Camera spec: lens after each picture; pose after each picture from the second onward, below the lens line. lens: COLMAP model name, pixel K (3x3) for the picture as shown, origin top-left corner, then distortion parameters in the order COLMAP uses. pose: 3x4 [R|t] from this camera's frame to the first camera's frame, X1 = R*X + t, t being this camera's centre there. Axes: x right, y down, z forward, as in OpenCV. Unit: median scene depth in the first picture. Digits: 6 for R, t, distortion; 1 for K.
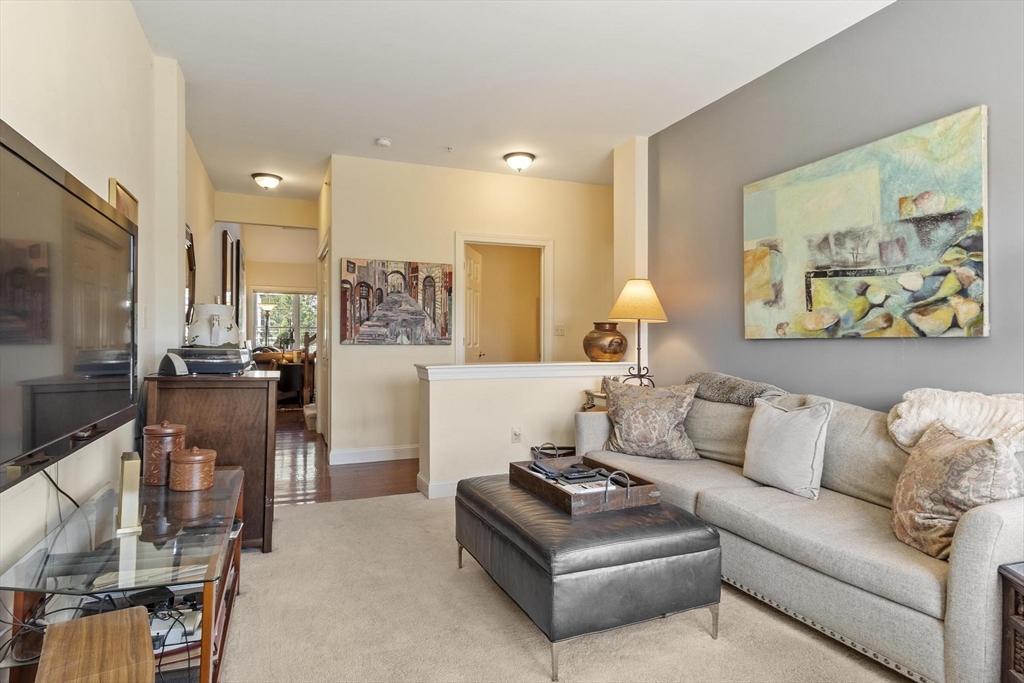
lens RADIAL K [[582.8, 0, 511.0], [0, 582.8, 333.7], [0, 0, 1]] dist [0.013241, -0.007211]
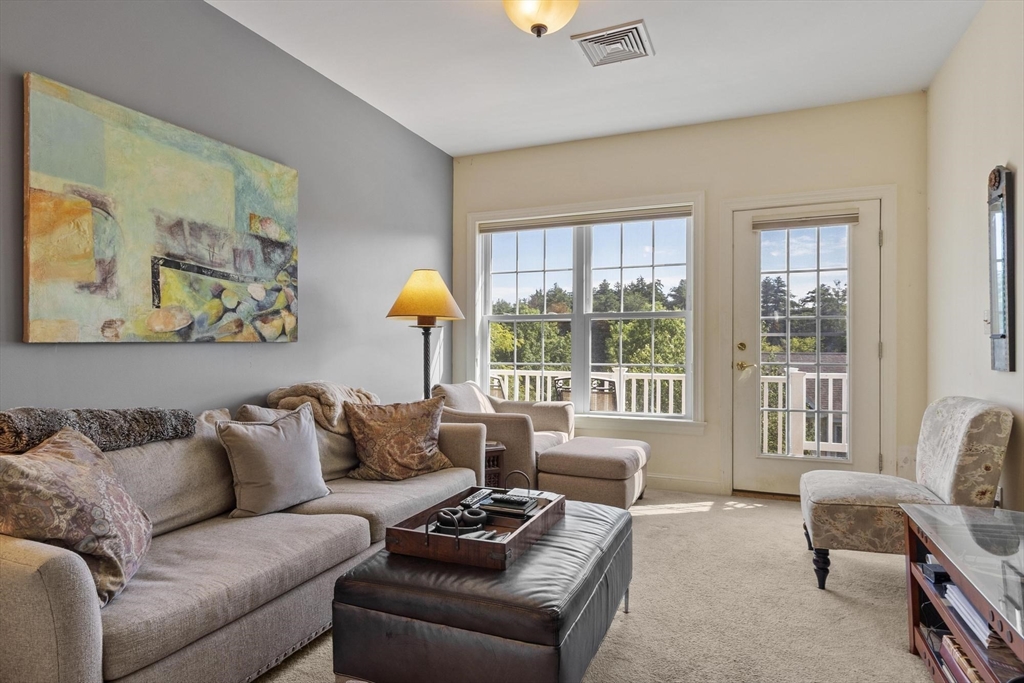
lens RADIAL K [[582.8, 0, 496.8], [0, 582.8, 345.9], [0, 0, 1]] dist [0.013241, -0.007211]
pose [[-0.696559, -0.004285, 0.717487, -0.402464], [-0.009602, 0.999948, -0.003350, 0.011958], [-0.717435, -0.009223, -0.696564, 1.335336]]
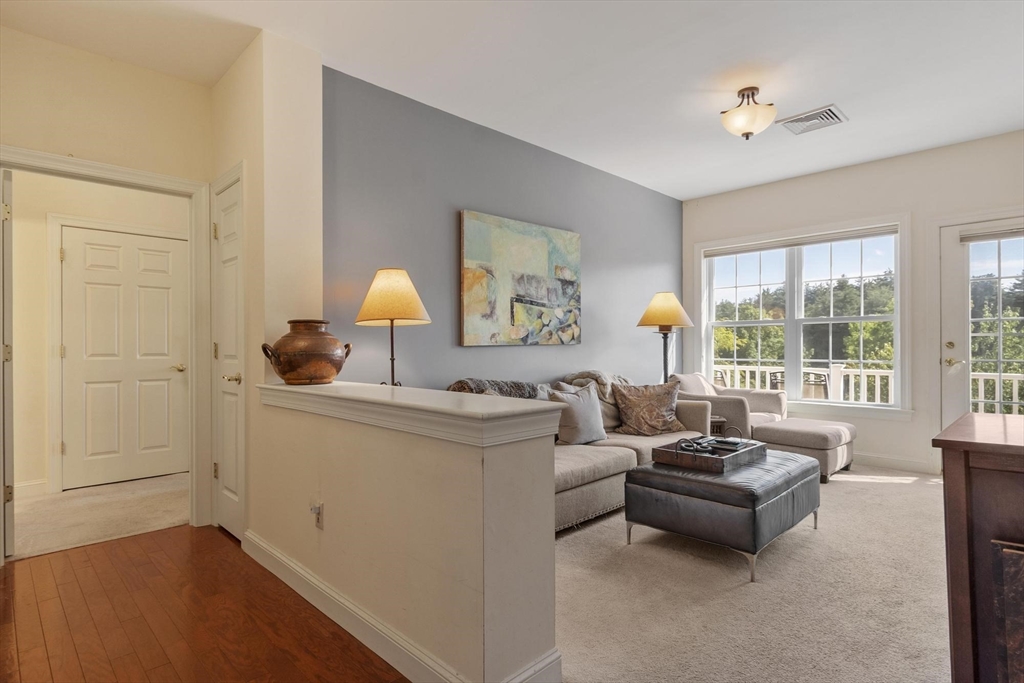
lens RADIAL K [[533.0, 0, 509.6], [0, 533.0, 345.8], [0, 0, 1]] dist [0.009145, -0.007014]
pose [[-0.383820, -0.000730, 0.923408, -0.719925], [-0.004426, 0.999990, -0.001049, 0.011862], [-0.923397, -0.004490, -0.383819, 1.636577]]
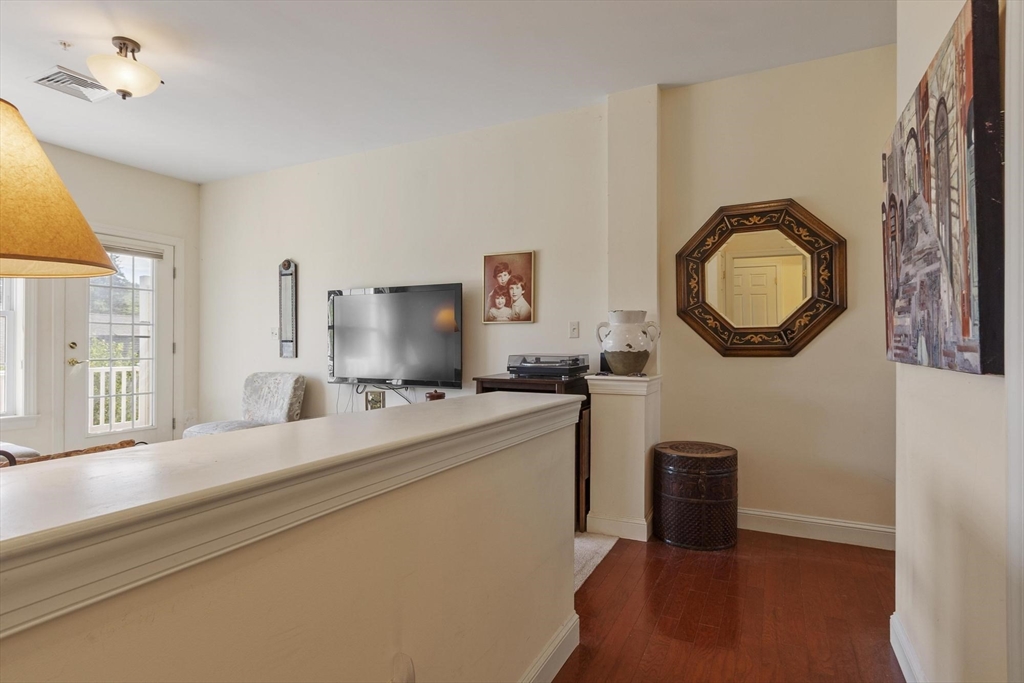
lens RADIAL K [[533.0, 0, 516.8], [0, 533.0, 343.4], [0, 0, 1]] dist [0.009145, -0.007014]
pose [[-0.757387, -0.013274, -0.652831, 0.283744], [-0.000030, 0.999794, -0.020294, 0.028868], [0.652966, -0.015351, -0.757232, 1.933280]]
